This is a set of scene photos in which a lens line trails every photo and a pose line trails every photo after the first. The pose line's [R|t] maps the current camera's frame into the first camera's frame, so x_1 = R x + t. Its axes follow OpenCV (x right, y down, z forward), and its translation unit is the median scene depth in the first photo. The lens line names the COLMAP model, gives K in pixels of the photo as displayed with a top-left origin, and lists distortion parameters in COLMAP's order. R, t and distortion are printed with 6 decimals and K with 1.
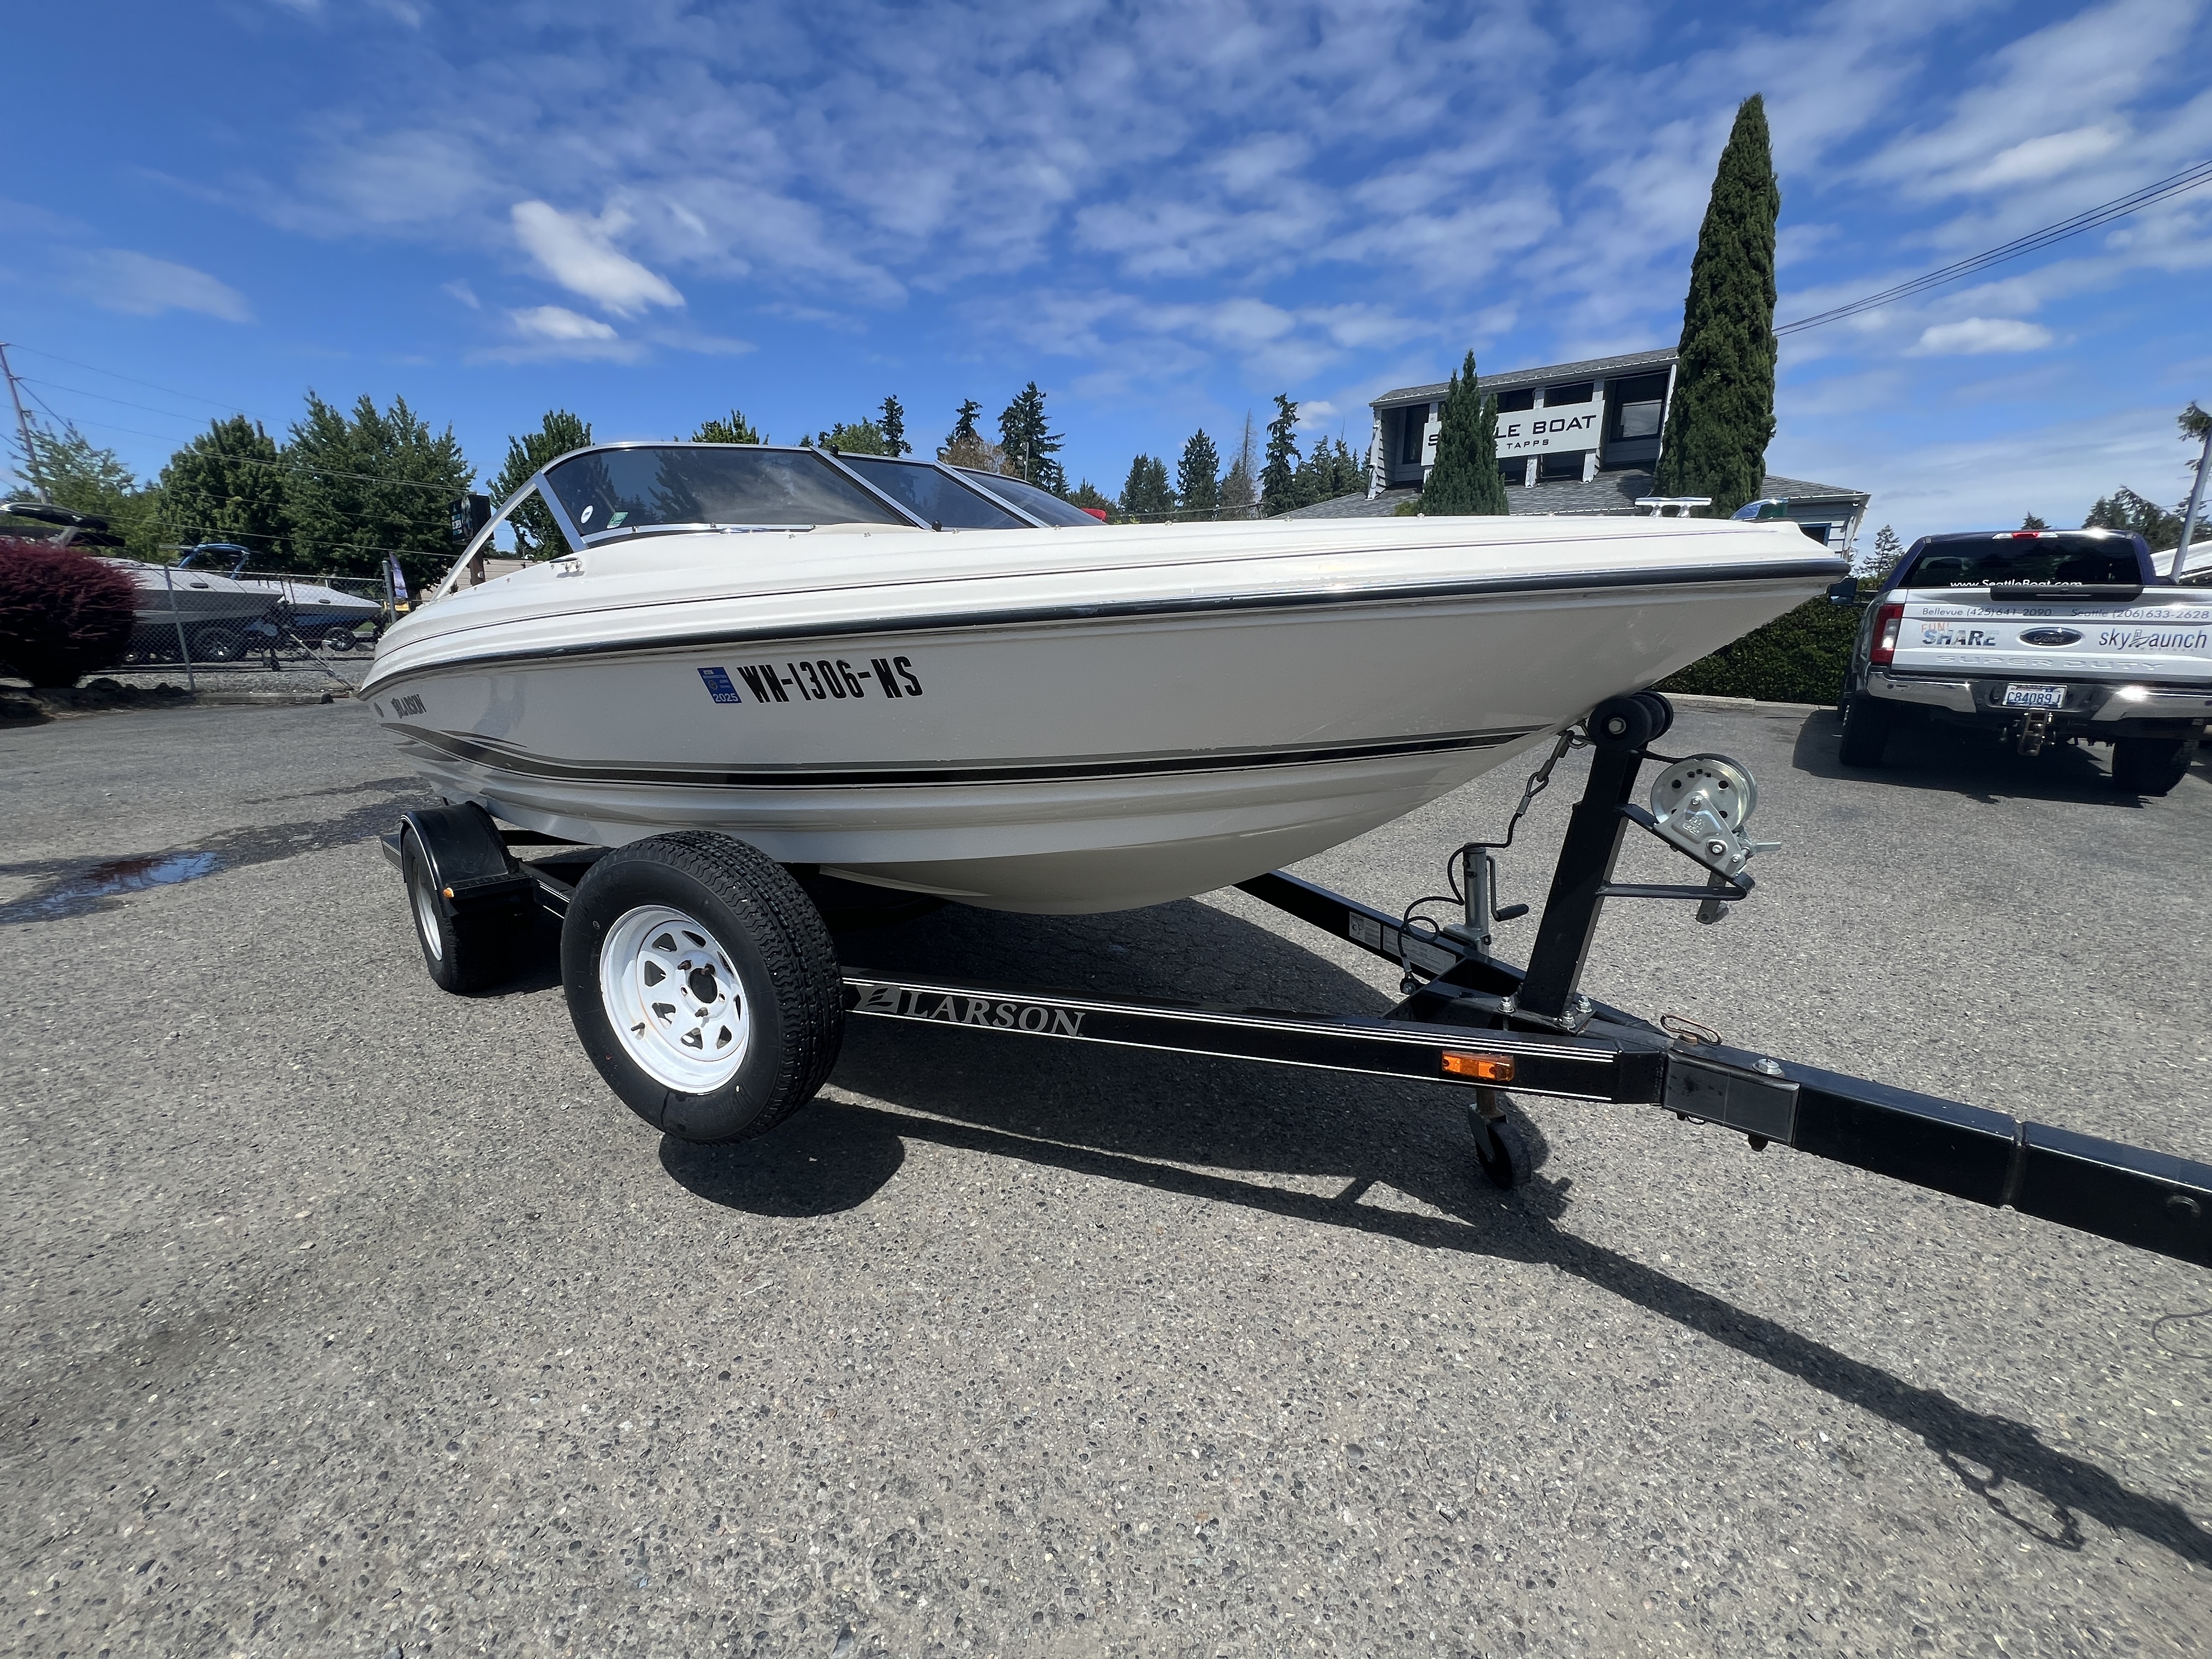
lens RADIAL K [[937.5, 0, 1106.0], [0, 937.5, 829.5], [0, 0, 1]] dist [0.013048, -0.002769]
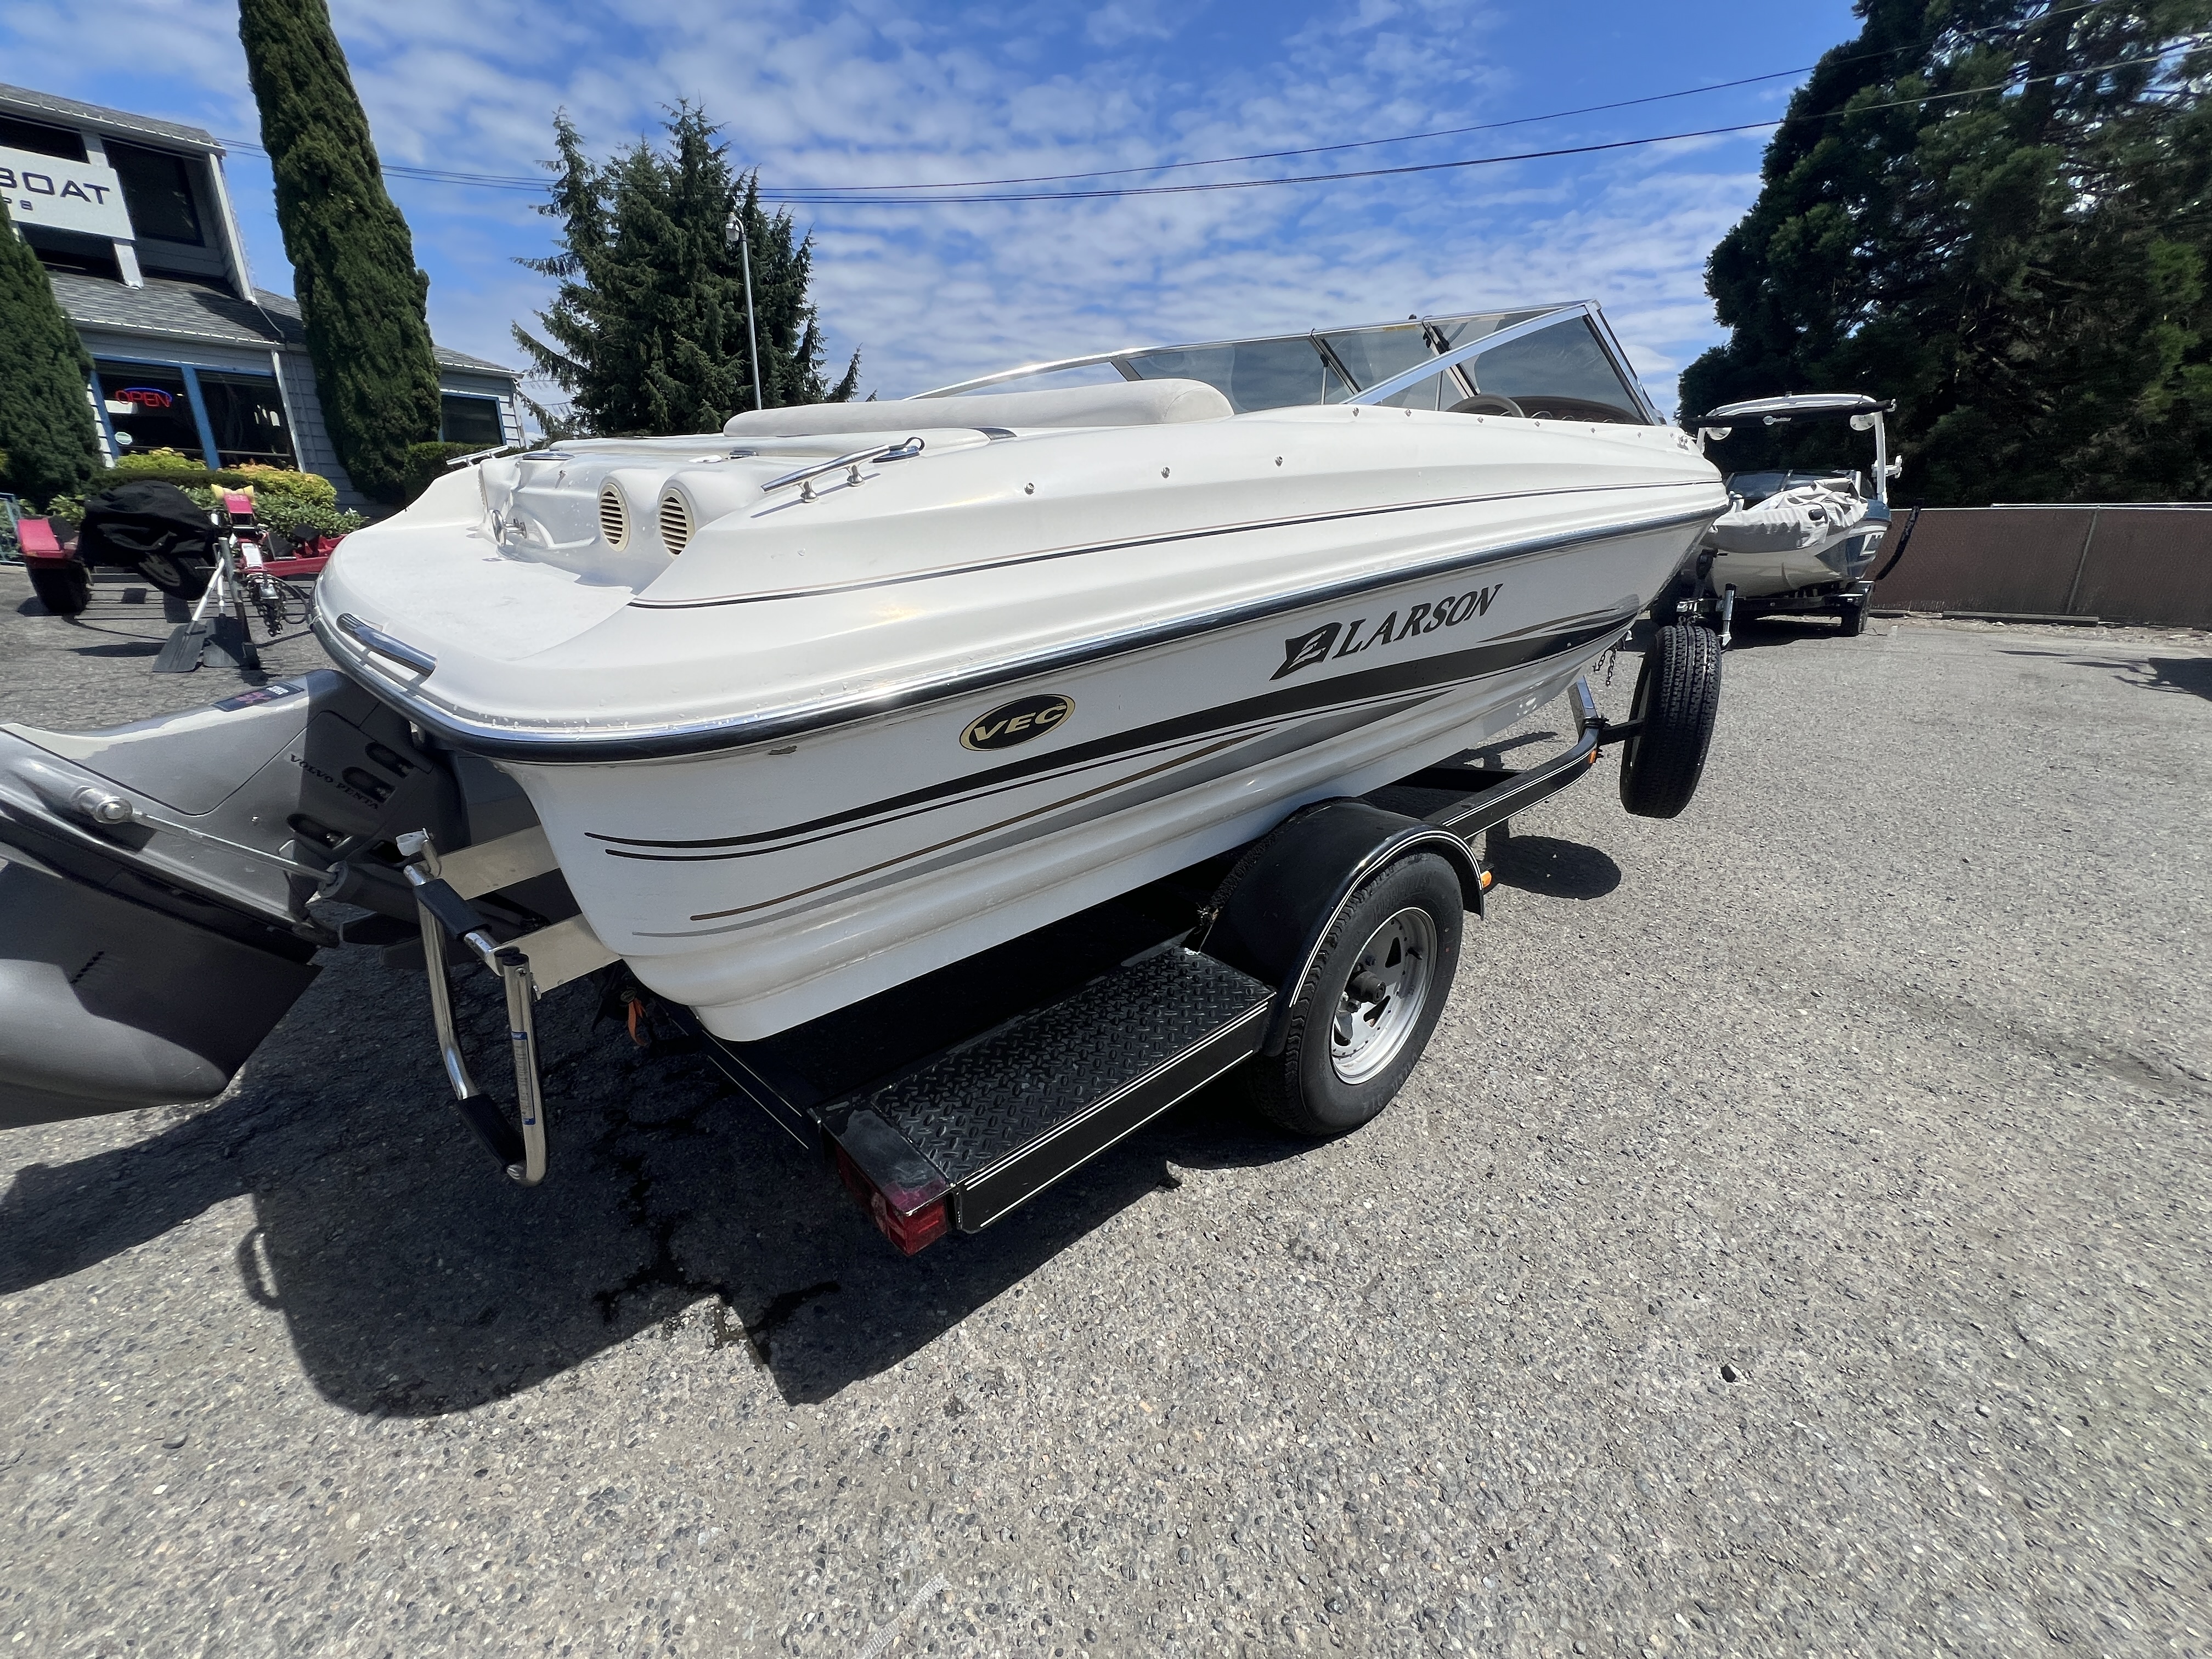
lens RADIAL K [[937.5, 0, 1106.0], [0, 937.5, 829.5], [0, 0, 1]] dist [0.013048, -0.002769]
pose [[0.010076, -0.319447, 0.947550, -0.113234], [0.203623, 0.928399, 0.310826, -0.020192], [-0.978997, 0.189811, 0.074401, 0.106096]]
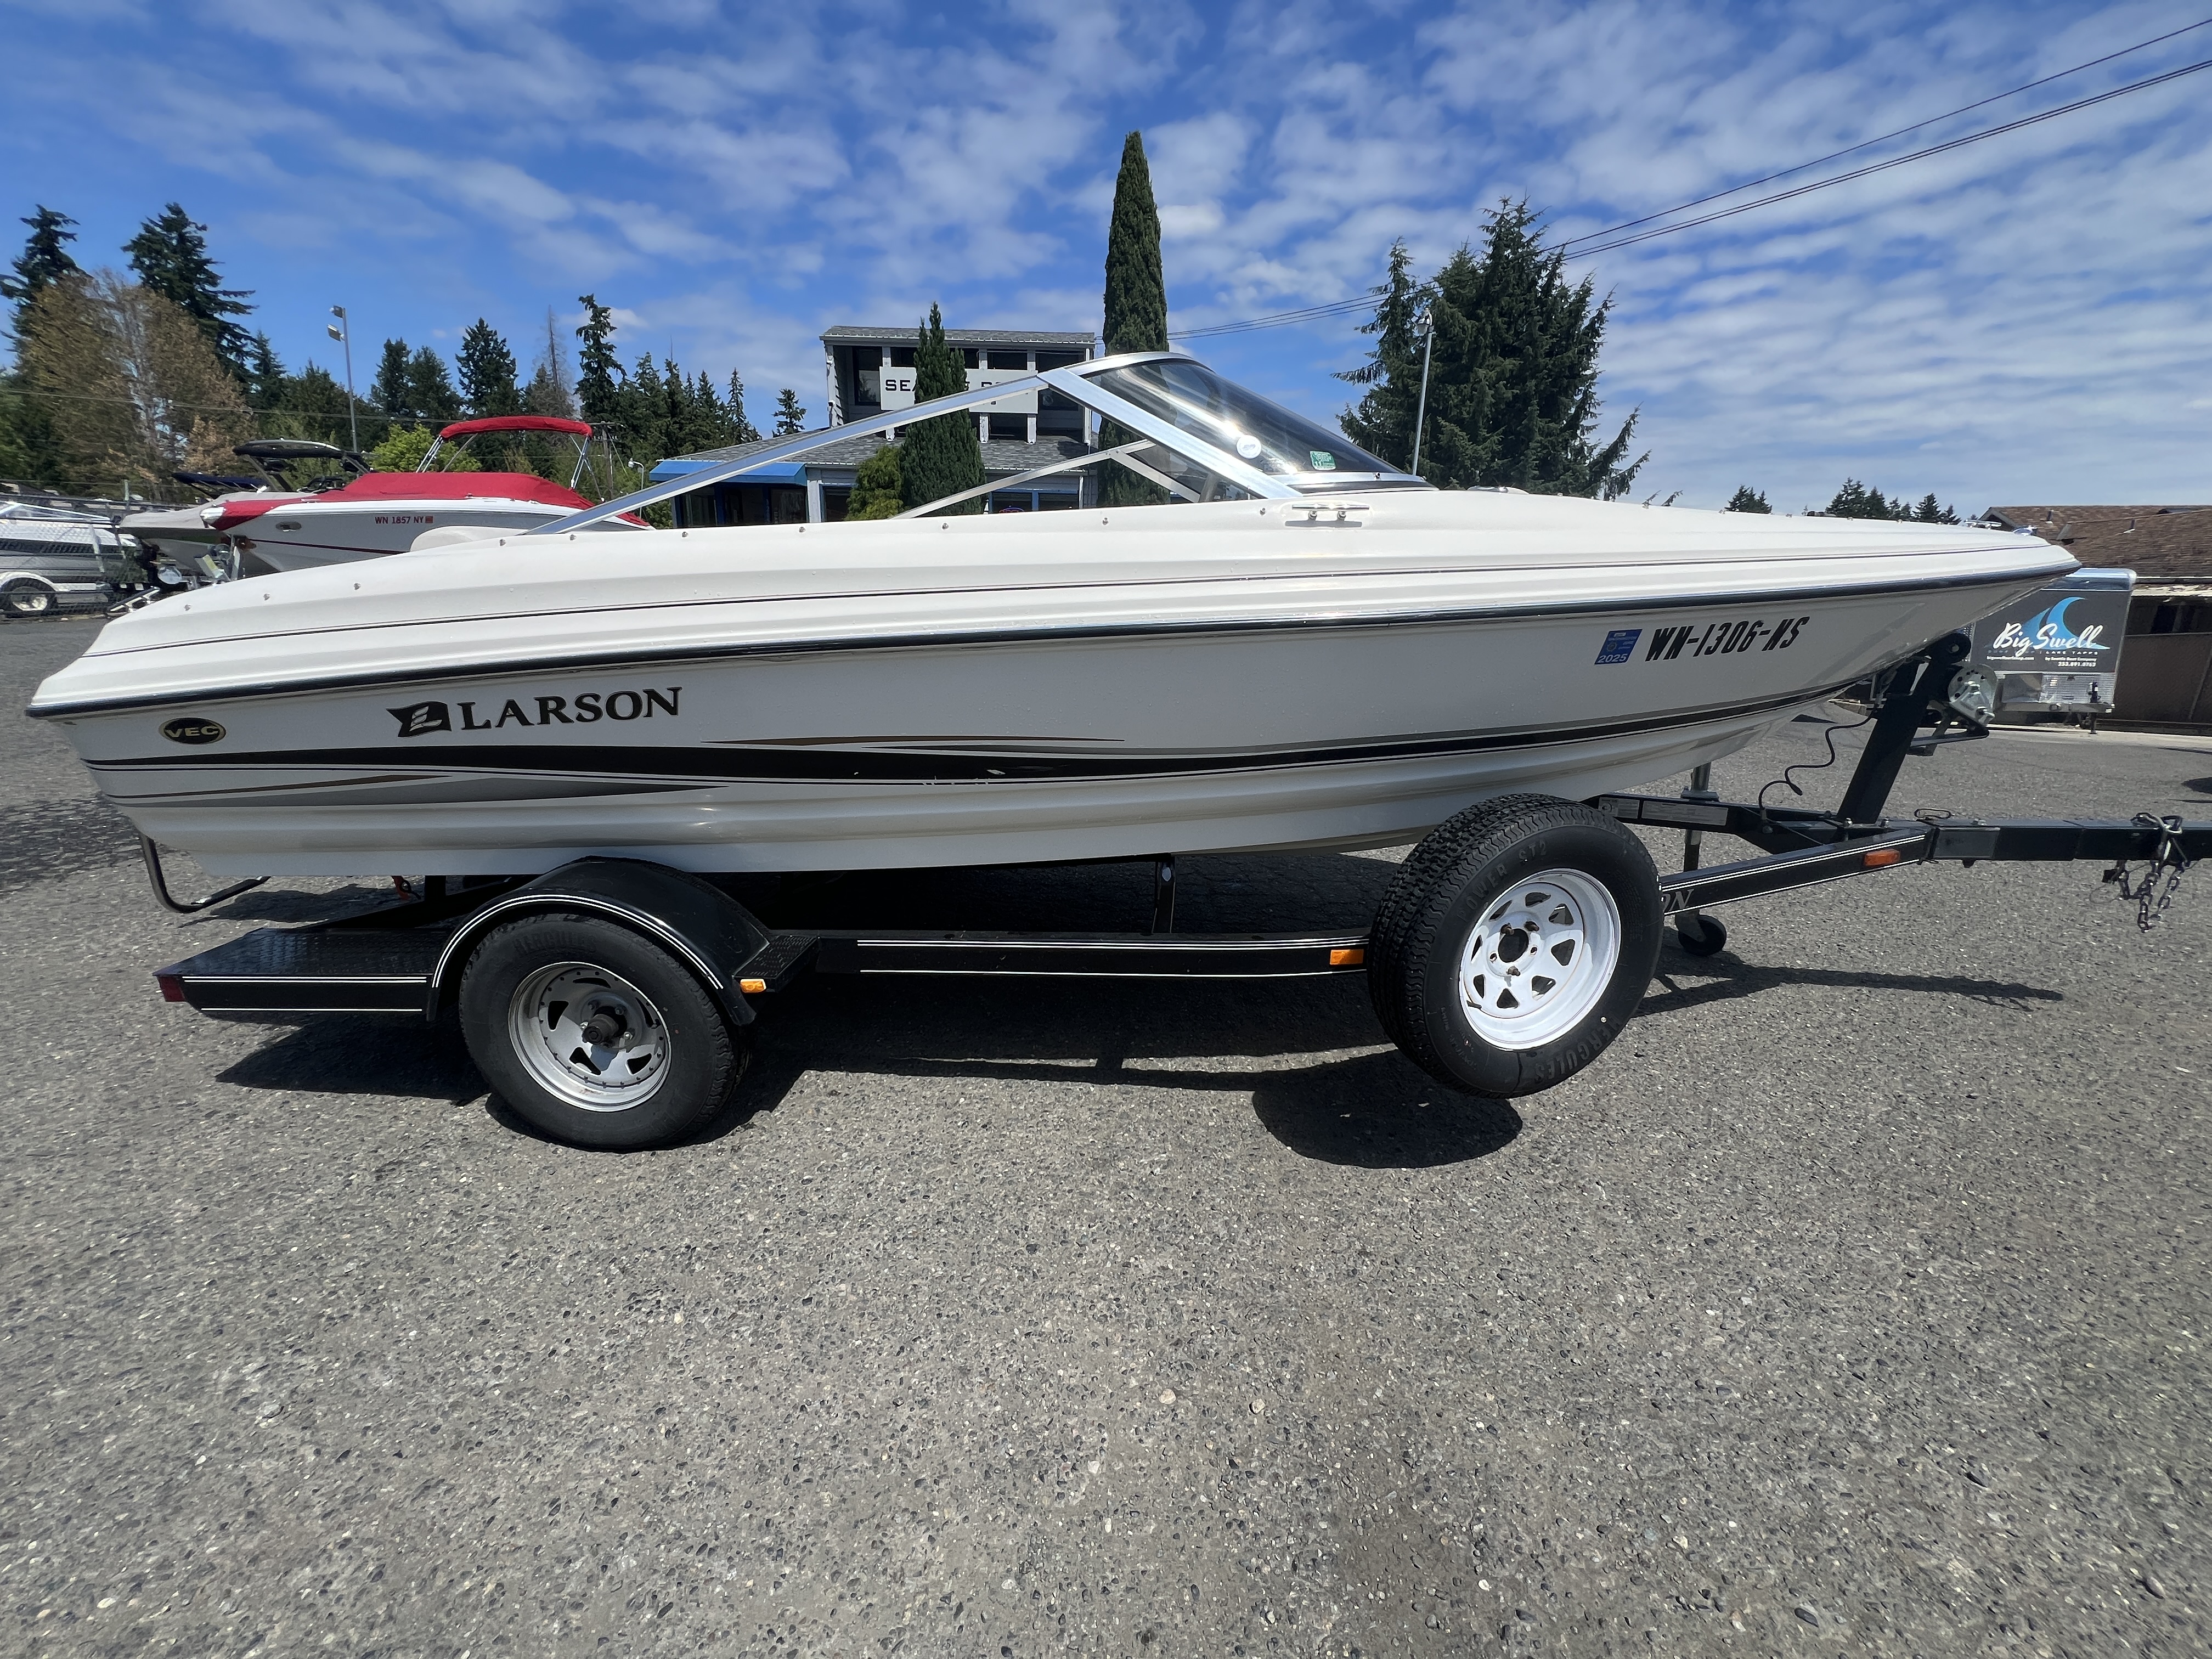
lens RADIAL K [[937.5, 0, 1106.0], [0, 937.5, 829.5], [0, 0, 1]] dist [0.013048, -0.002769]
pose [[0.760517, -0.166202, 0.627687, -0.075085], [0.129237, 0.986090, 0.104516, -0.006514], [-0.636327, 0.001634, 0.771418, 0.026726]]
